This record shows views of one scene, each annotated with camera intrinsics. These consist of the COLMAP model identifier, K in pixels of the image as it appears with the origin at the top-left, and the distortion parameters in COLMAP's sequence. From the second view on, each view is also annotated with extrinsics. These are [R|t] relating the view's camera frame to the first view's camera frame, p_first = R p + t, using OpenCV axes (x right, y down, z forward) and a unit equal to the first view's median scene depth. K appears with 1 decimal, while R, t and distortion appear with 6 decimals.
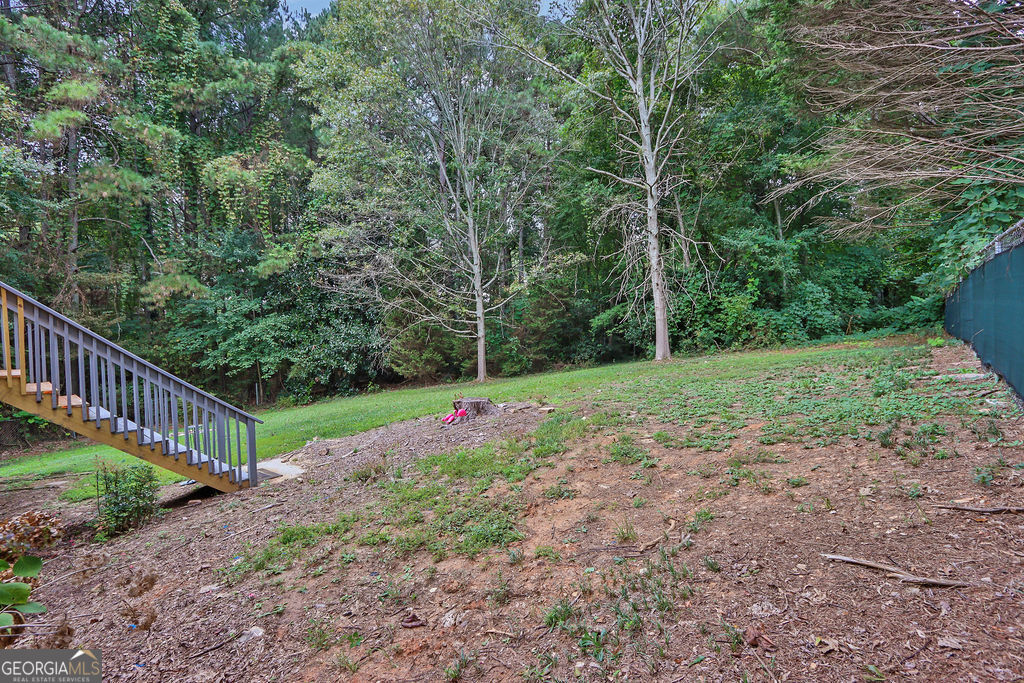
lens RADIAL K [[493.5, 0, 513.5], [0, 493.5, 340.1], [0, 0, 1]] dist [-0.023808, 0.000717]
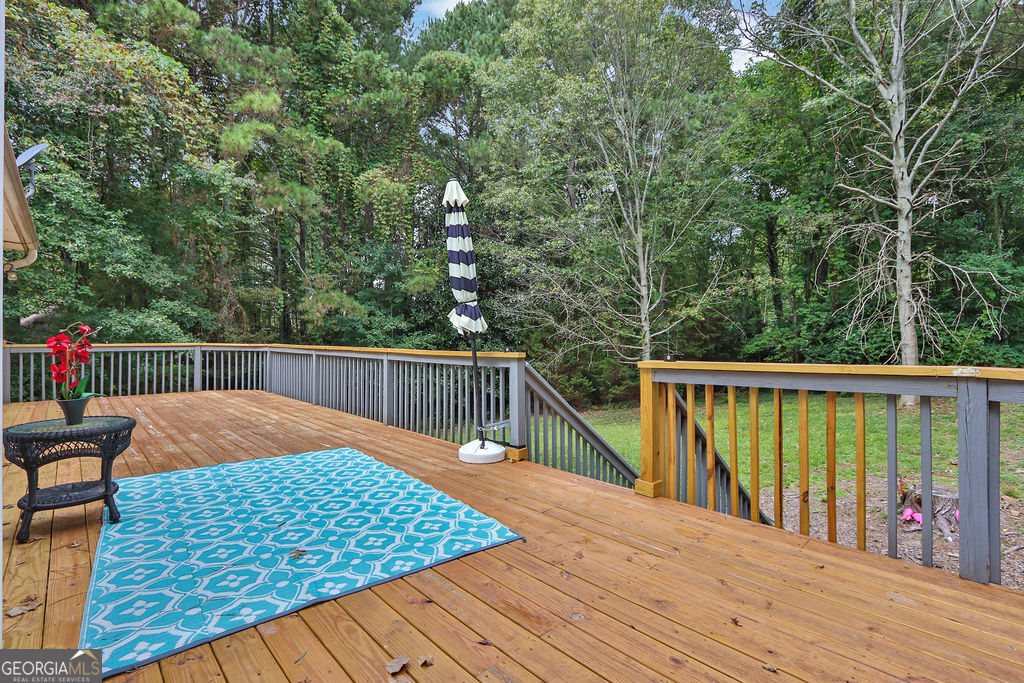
lens RADIAL K [[493.5, 0, 509.7], [0, 493.5, 341.3], [0, 0, 1]] dist [-0.023808, 0.000717]
pose [[0.995902, 0.025443, -0.086789, -0.244575], [-0.026562, 0.999578, -0.011770, -0.031852], [0.086453, 0.014027, 0.996157, 0.059337]]
